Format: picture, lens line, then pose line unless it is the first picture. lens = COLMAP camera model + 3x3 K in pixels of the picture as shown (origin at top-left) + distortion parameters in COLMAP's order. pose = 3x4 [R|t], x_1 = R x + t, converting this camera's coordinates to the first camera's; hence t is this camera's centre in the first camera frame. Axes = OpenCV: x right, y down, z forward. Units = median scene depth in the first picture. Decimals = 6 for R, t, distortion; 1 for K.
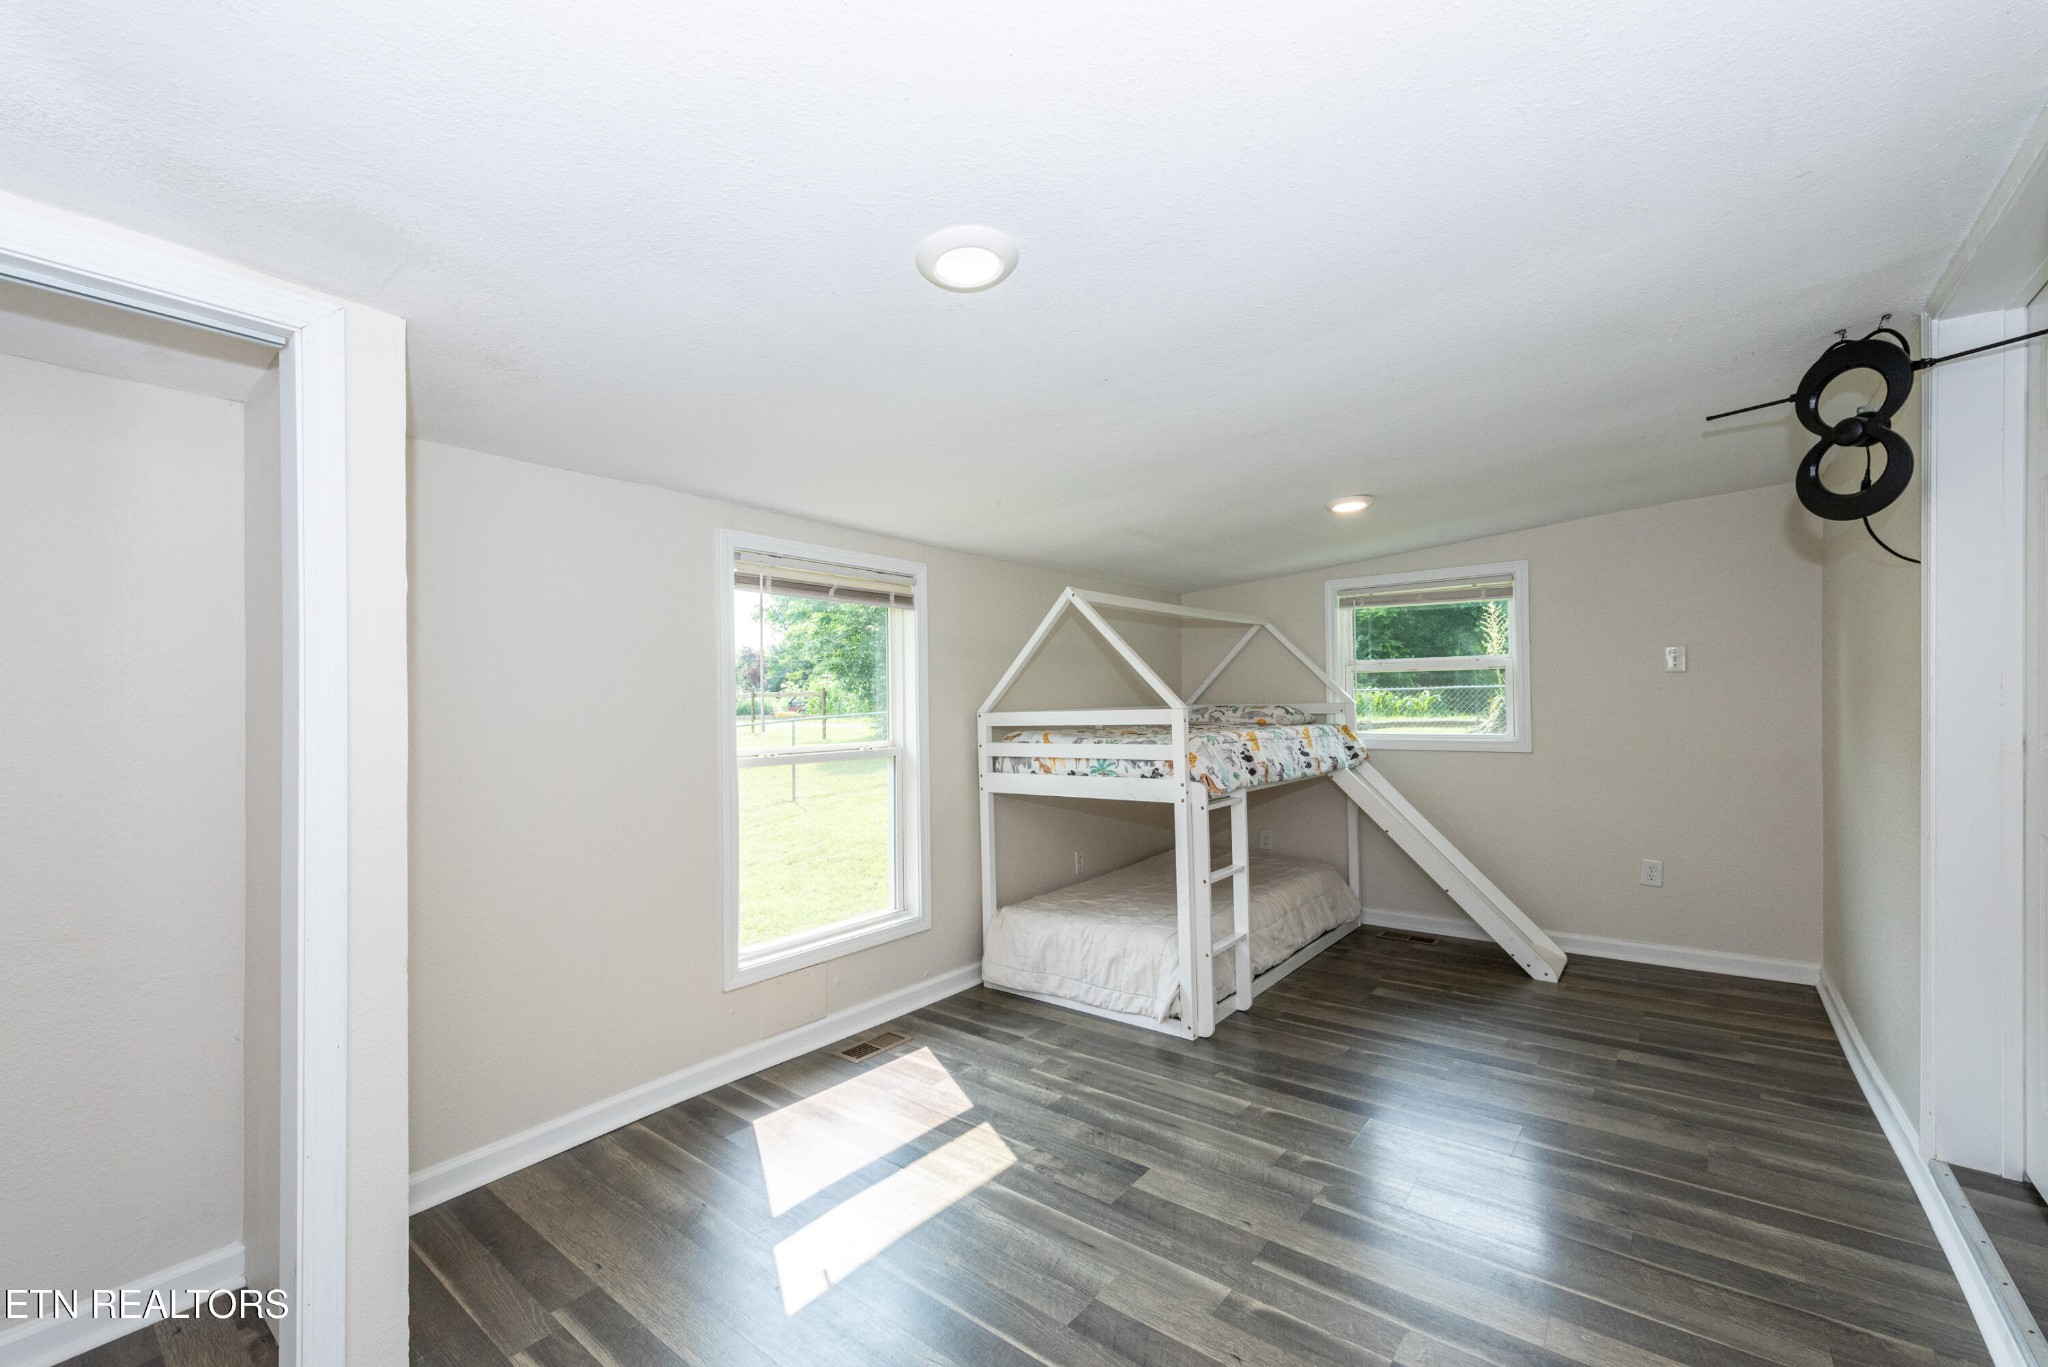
lens RADIAL K [[820.7, 0, 1005.6], [0, 820.7, 677.7], [0, 0, 1]] dist [0.011712, -0.000086]
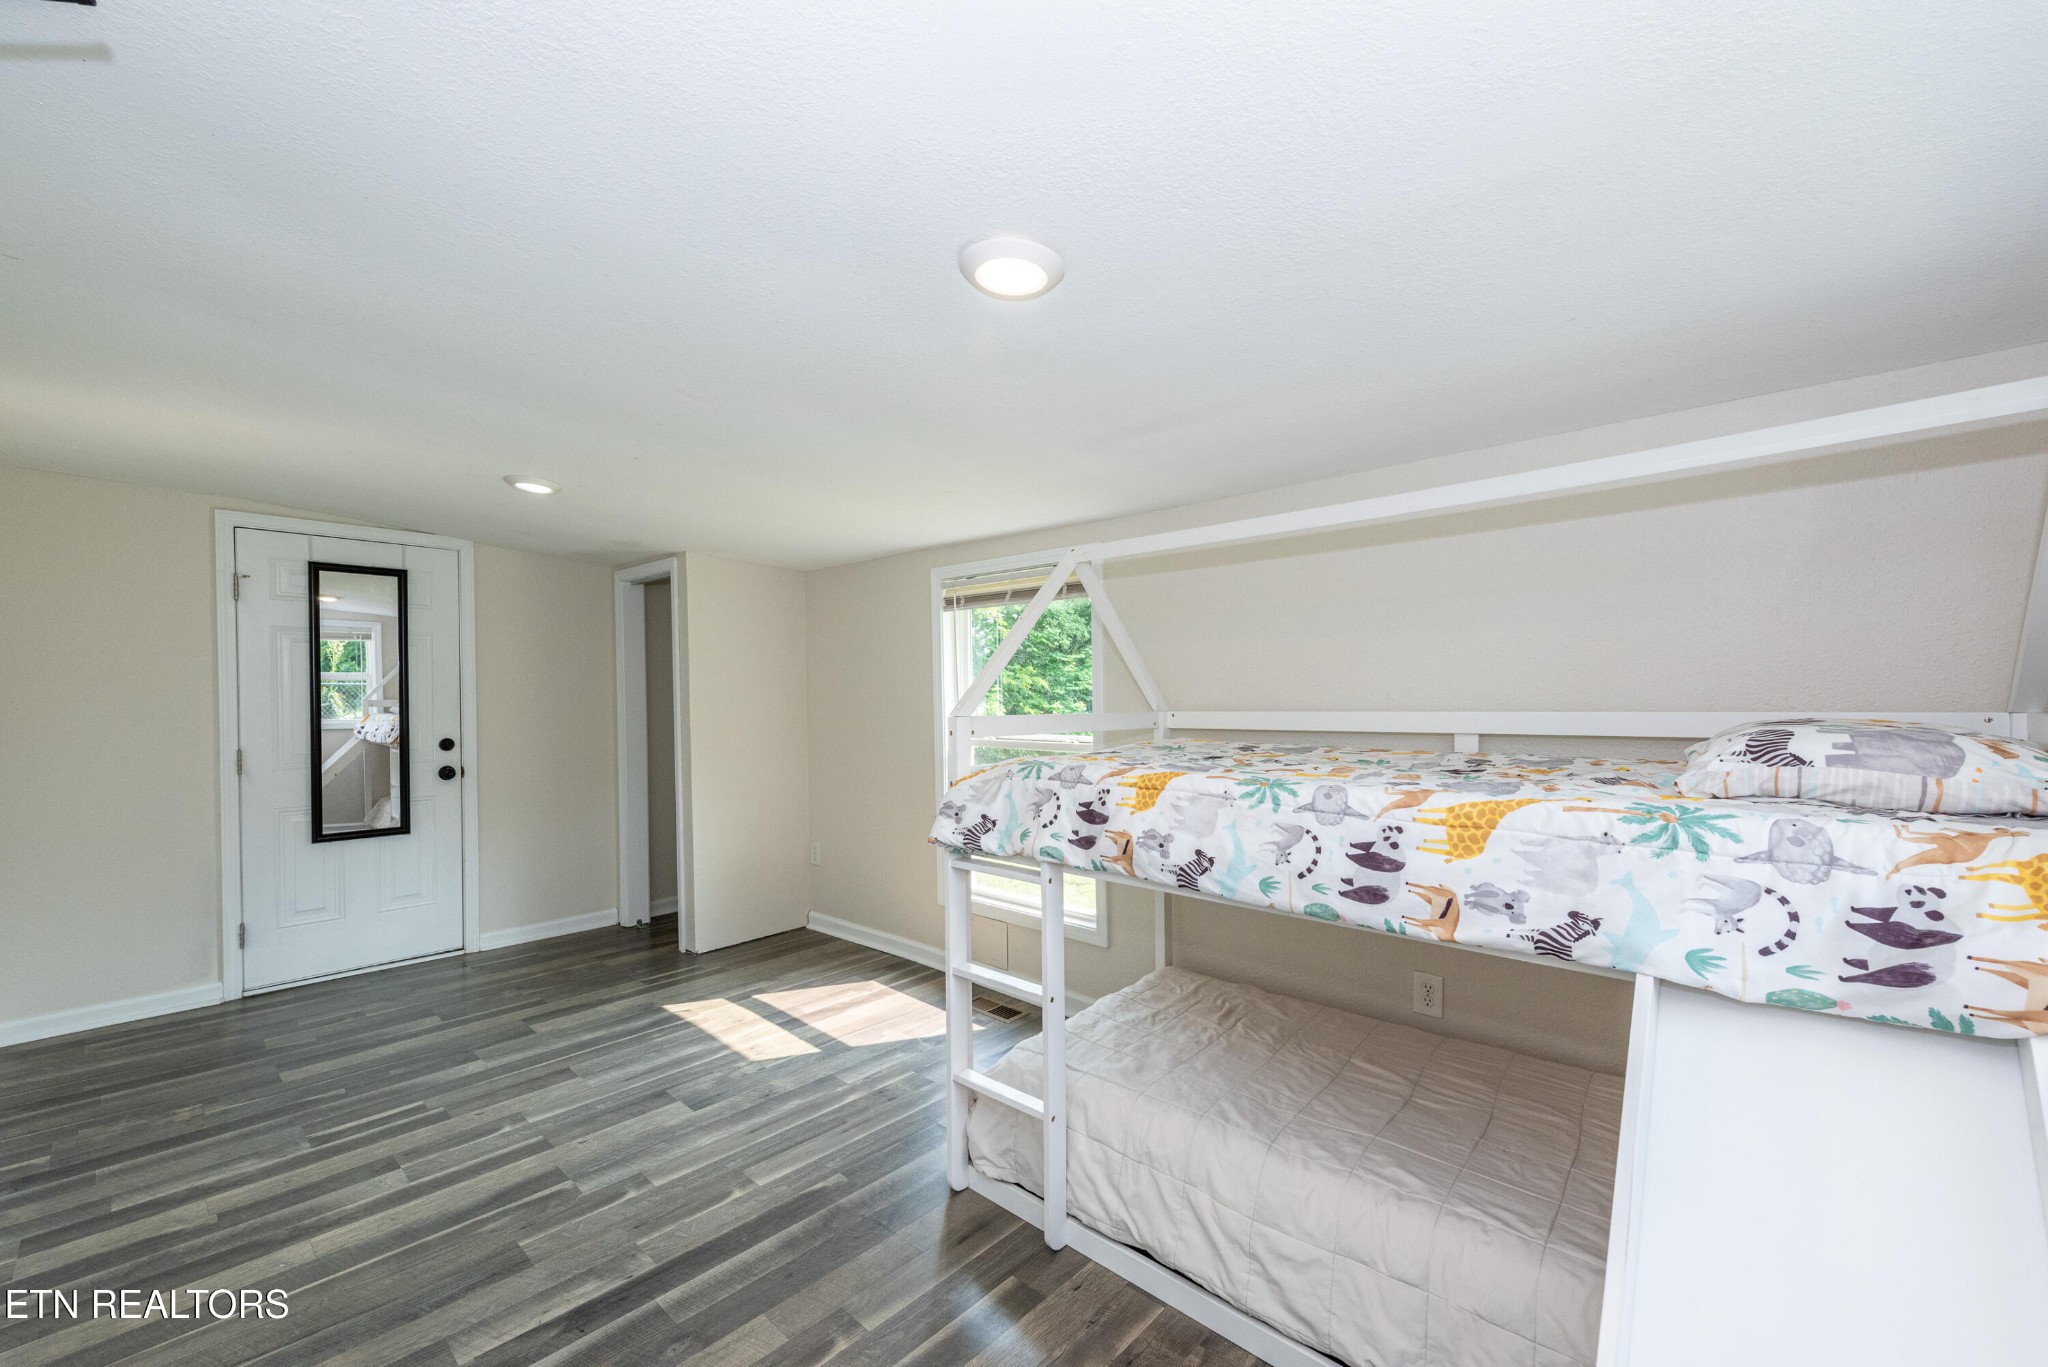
lens RADIAL K [[820.7, 0, 1005.6], [0, 820.7, 677.7], [0, 0, 1]] dist [0.011712, -0.000086]
pose [[-0.057067, 0.002904, -0.998366, 1.181952], [0.042782, 0.999084, 0.000461, 0.007190], [0.997453, -0.042685, -0.057139, 1.387335]]
